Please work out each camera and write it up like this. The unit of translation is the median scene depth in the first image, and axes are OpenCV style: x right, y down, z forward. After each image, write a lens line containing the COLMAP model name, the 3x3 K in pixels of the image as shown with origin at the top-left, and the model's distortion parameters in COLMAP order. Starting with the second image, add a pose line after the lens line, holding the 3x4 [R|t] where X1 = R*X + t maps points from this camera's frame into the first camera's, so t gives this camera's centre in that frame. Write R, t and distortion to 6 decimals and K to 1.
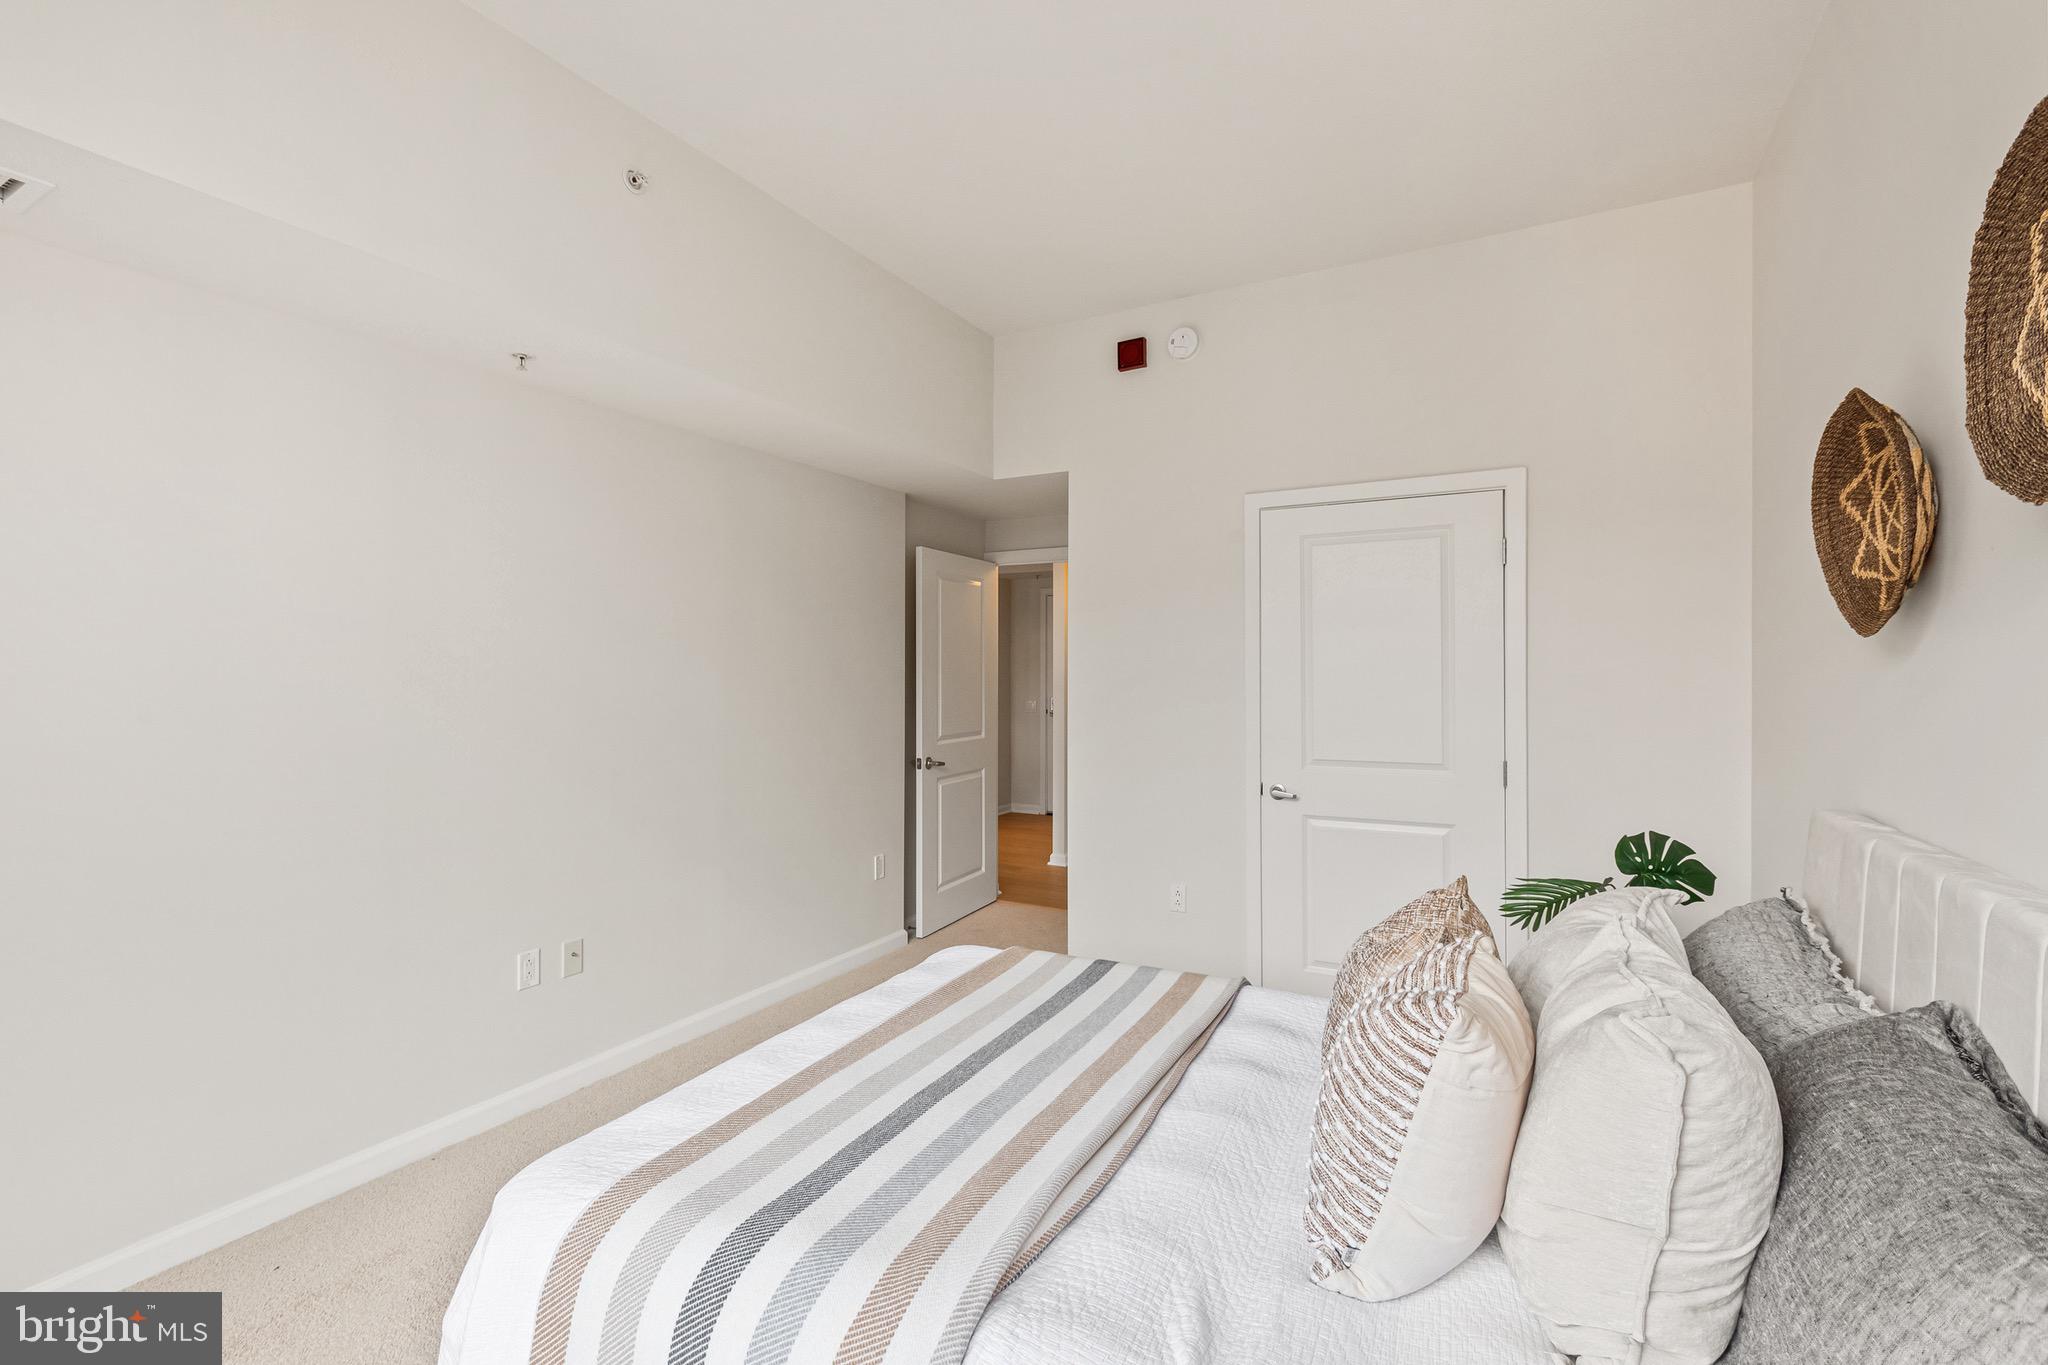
lens RADIAL K [[910.0, 0, 1019.4], [0, 910.0, 674.1], [0, 0, 1]] dist [0.000515, -0.000156]
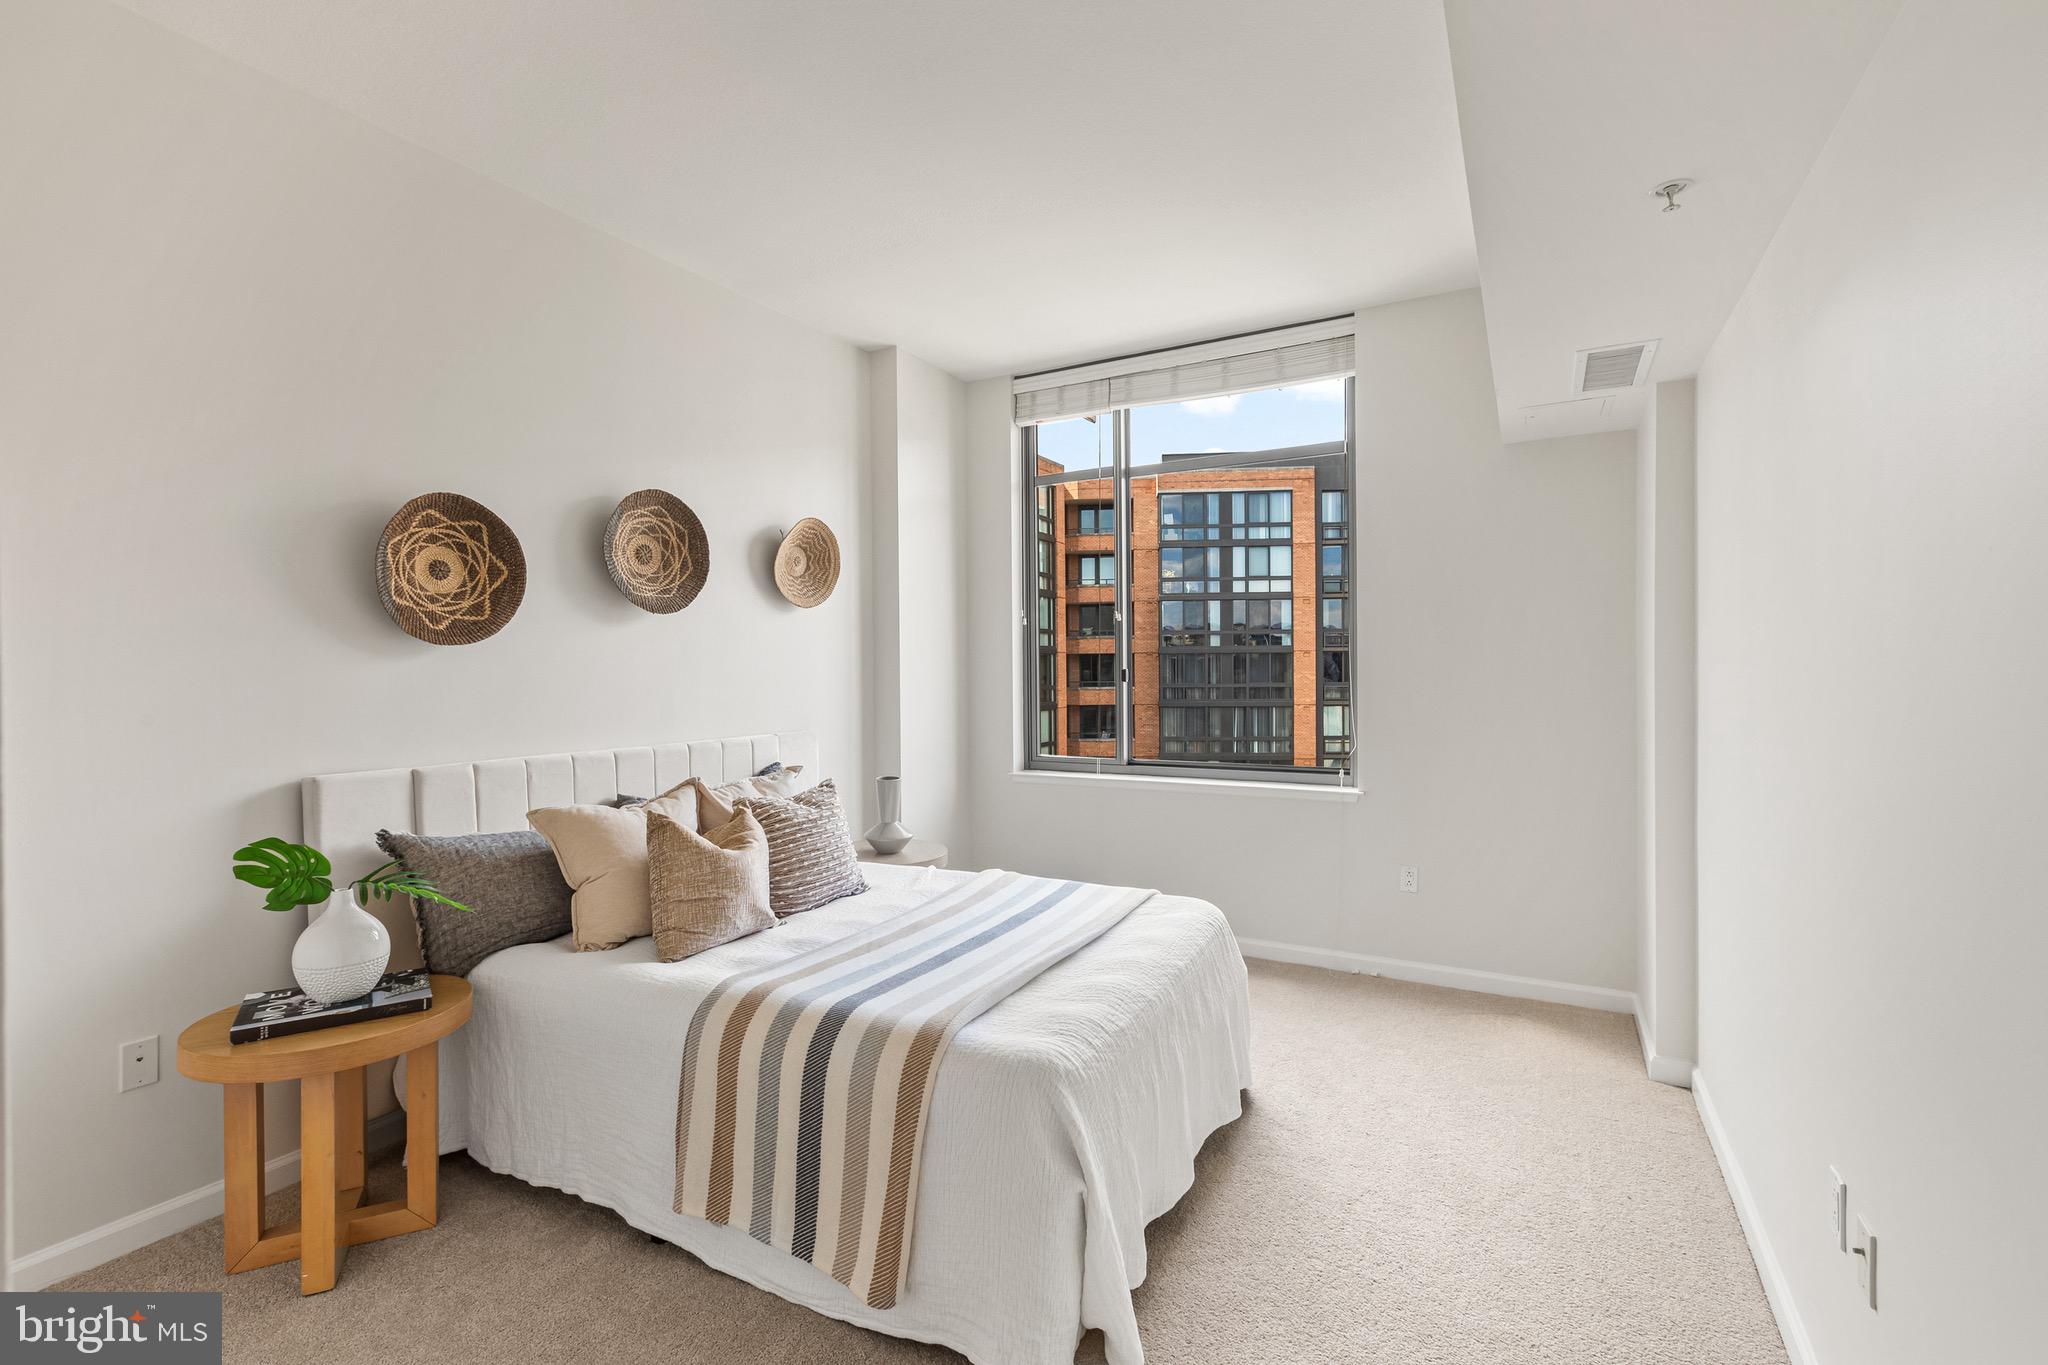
lens RADIAL K [[910.0, 0, 1019.4], [0, 910.0, 674.1], [0, 0, 1]] dist [0.000515, -0.000156]
pose [[-0.999934, 0.001201, 0.011447, -0.057881], [0.001307, 0.999956, 0.009274, -0.001343], [-0.011435, 0.009289, -0.999891, 1.311563]]
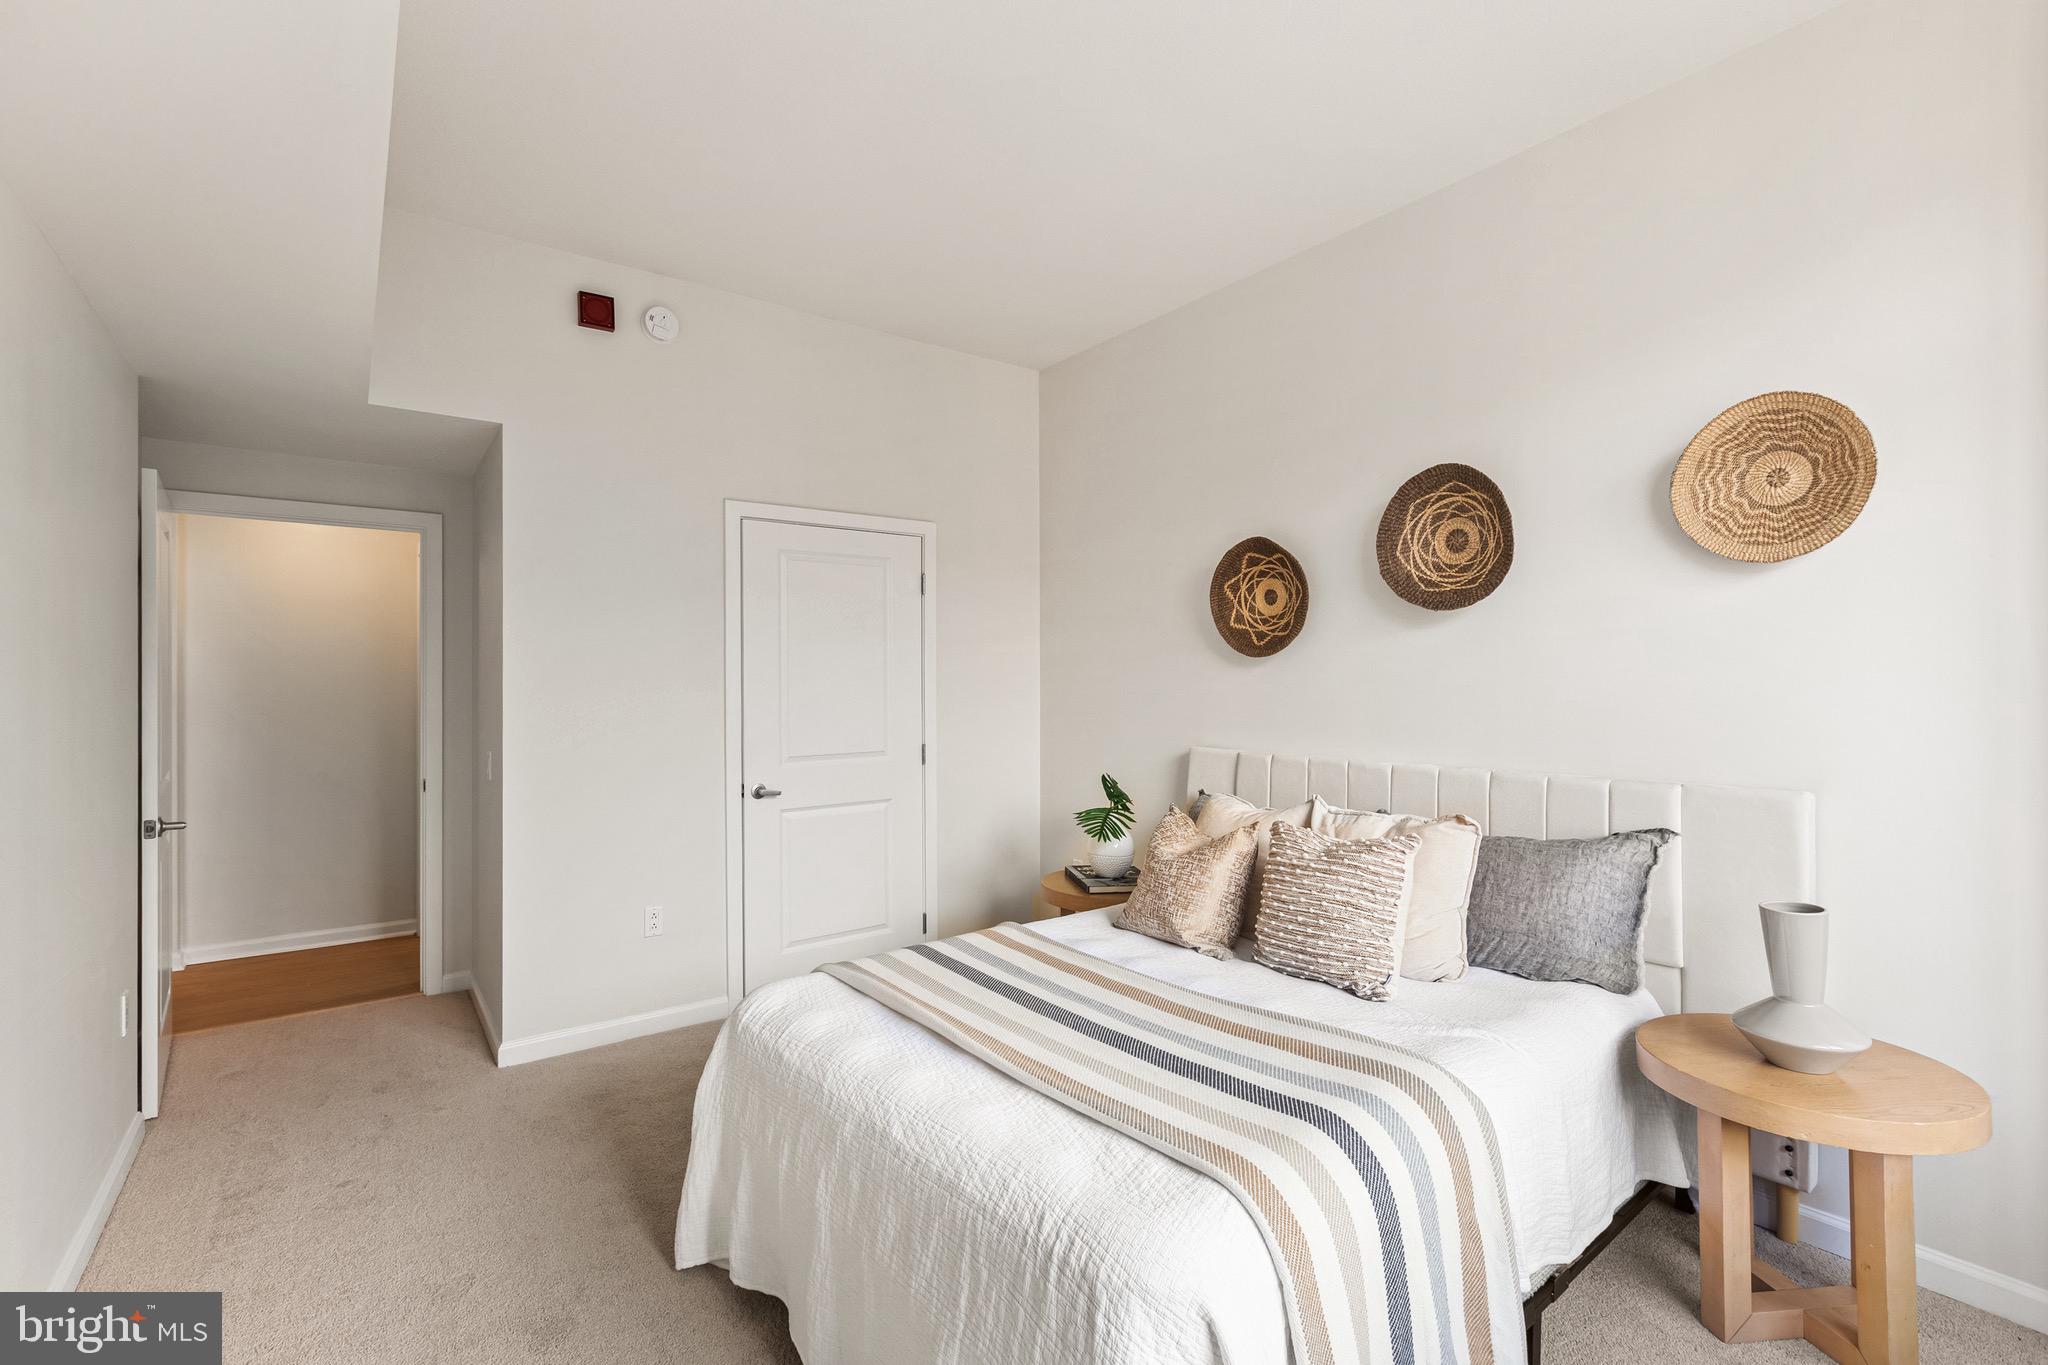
lens RADIAL K [[910.0, 0, 1019.4], [0, 910.0, 674.1], [0, 0, 1]] dist [0.000515, -0.000156]
pose [[0.412423, 0.003839, 0.910984, -0.584996], [0.005090, 0.999966, -0.006519, 0.003918], [-0.910978, 0.007326, 0.412389, 0.320862]]
